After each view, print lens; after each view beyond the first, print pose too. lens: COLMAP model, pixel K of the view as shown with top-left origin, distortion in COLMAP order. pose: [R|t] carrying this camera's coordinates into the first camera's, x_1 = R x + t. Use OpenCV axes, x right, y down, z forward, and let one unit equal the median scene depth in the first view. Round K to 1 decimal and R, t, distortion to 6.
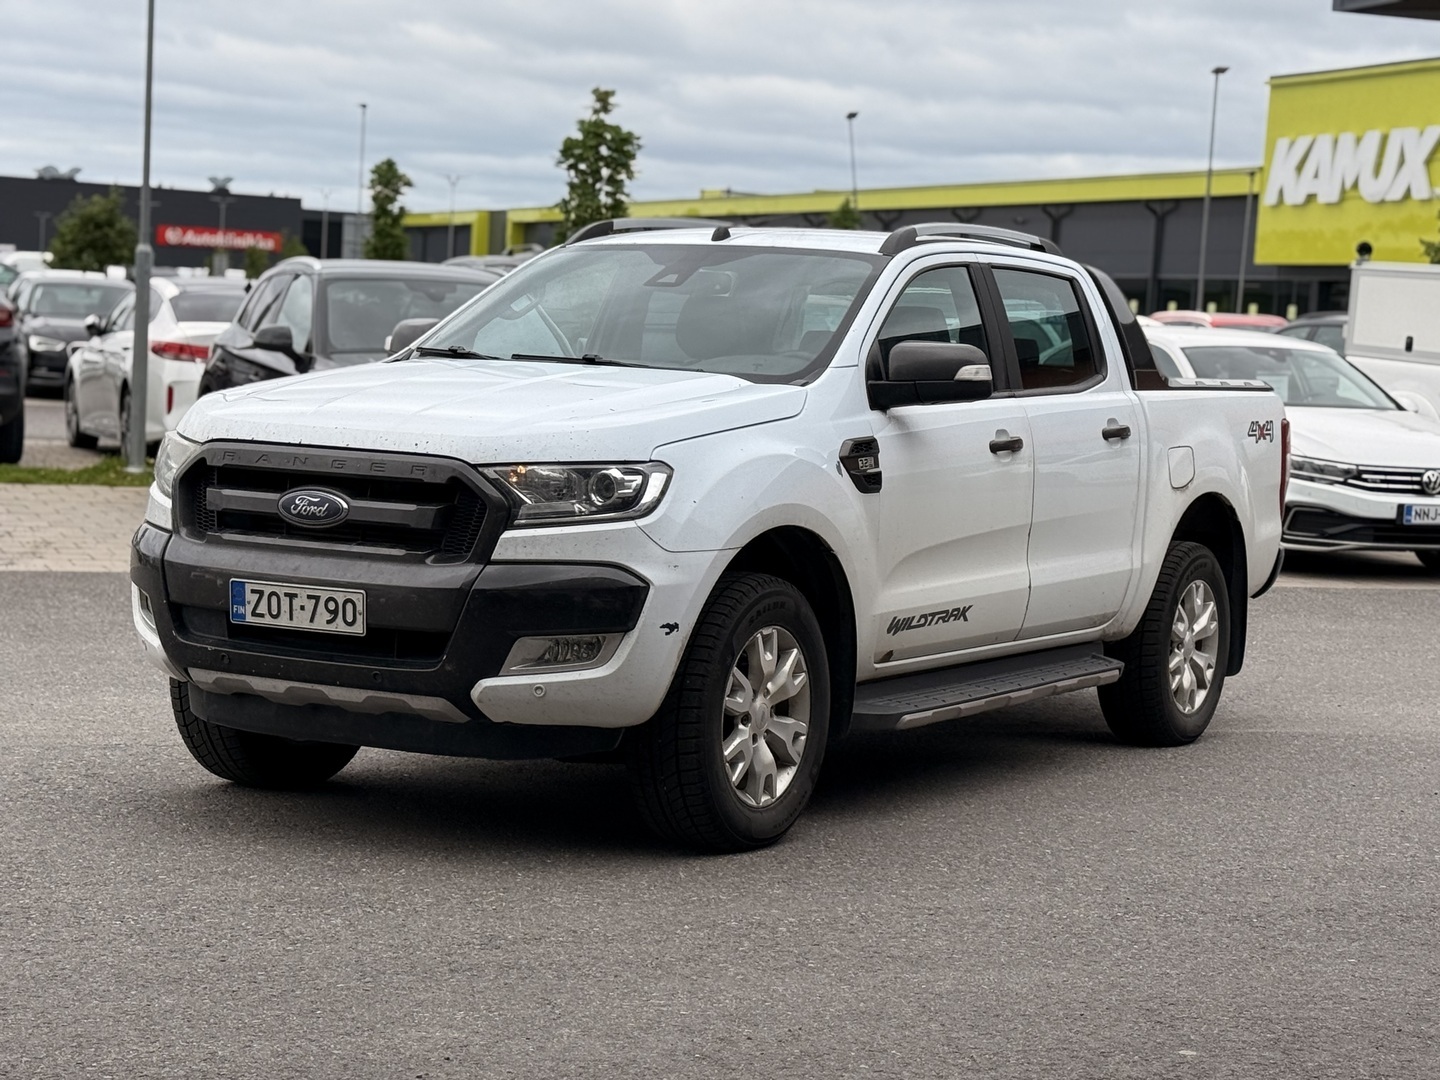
lens RADIAL K [[2807.8, 0, 720.0], [0, 2807.8, 540.0], [0, 0, 1]] dist [0.154583, -0.052195]
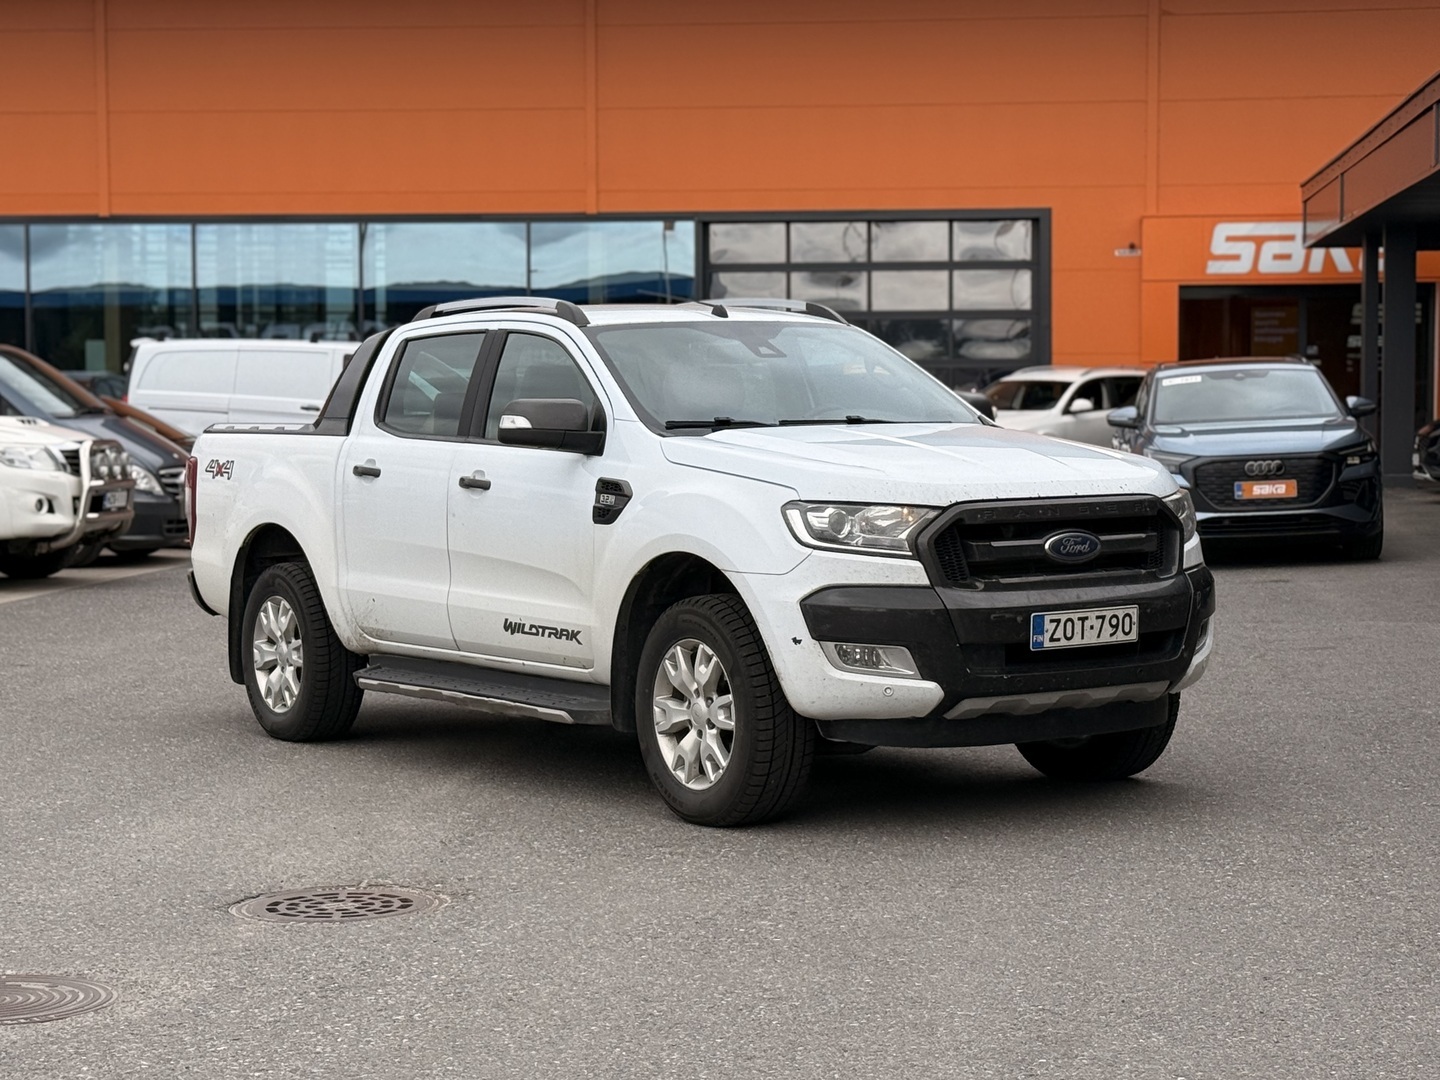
lens RADIAL K [[2807.8, 0, 720.0], [0, 2807.8, 540.0], [0, 0, 1]] dist [0.154583, -0.052195]
pose [[0.443998, -0.096174, 0.890851, -1.310034], [0.099599, 0.993359, 0.057600, -0.100678], [-0.890475, 0.063153, 0.450629, 0.586145]]
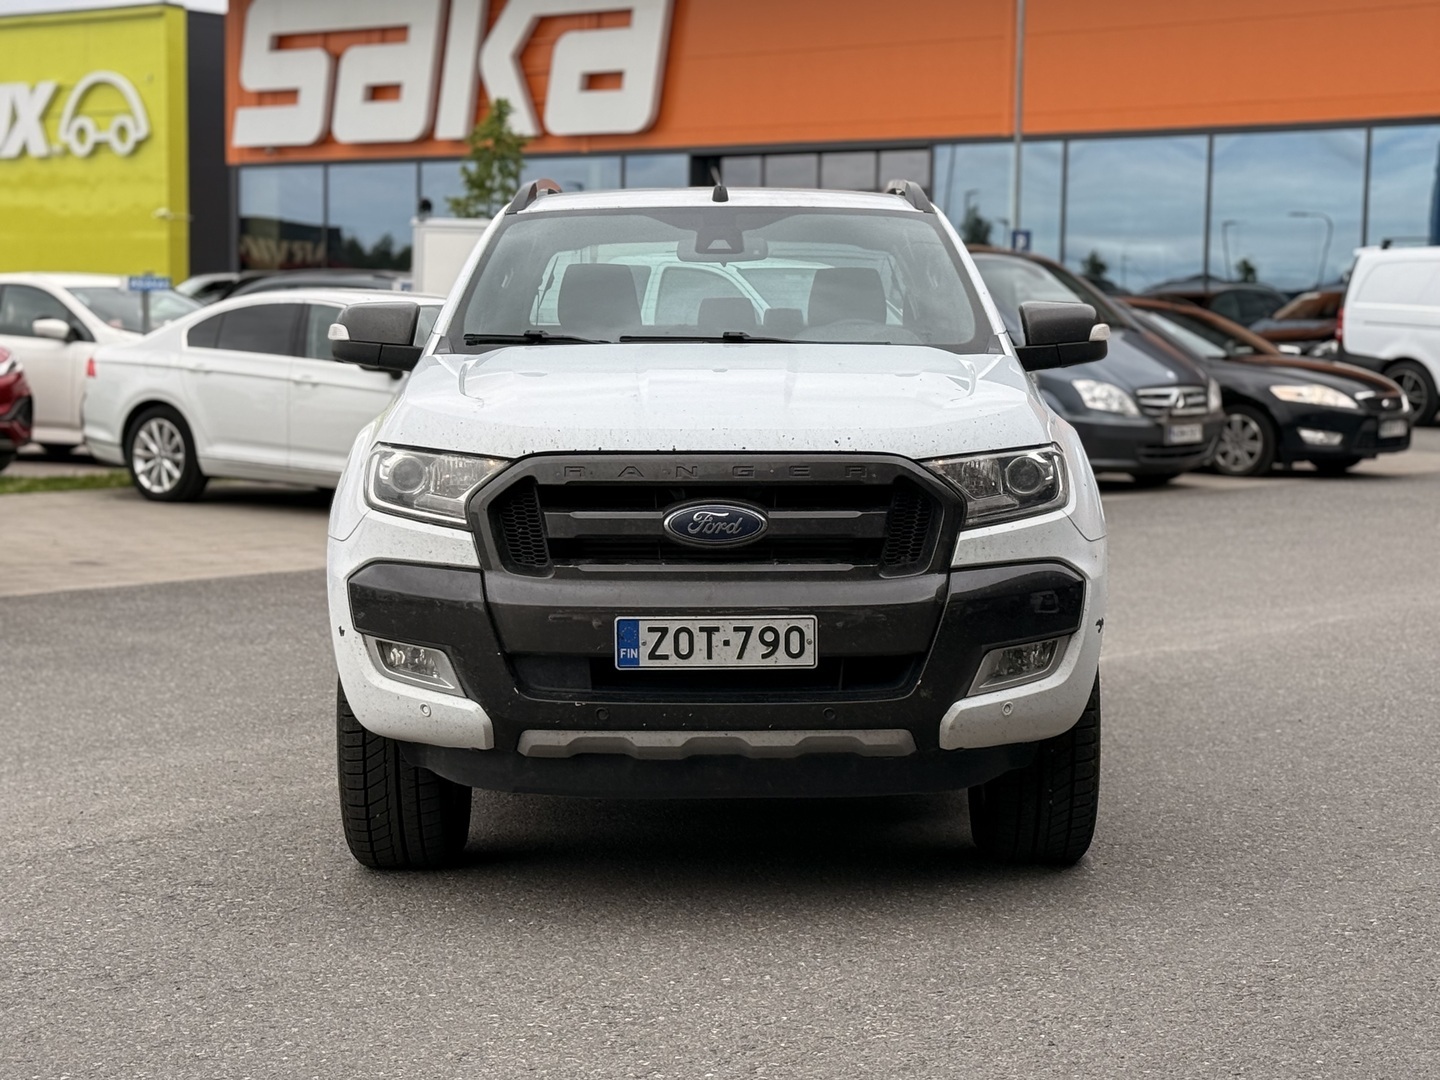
lens RADIAL K [[2807.8, 0, 720.0], [0, 2807.8, 540.0], [0, 0, 1]] dist [0.154583, -0.052195]
pose [[0.865364, -0.081970, 0.494394, -0.563415], [0.074697, 0.996610, 0.034490, -0.035966], [-0.495545, 0.007083, 0.868553, 0.266648]]
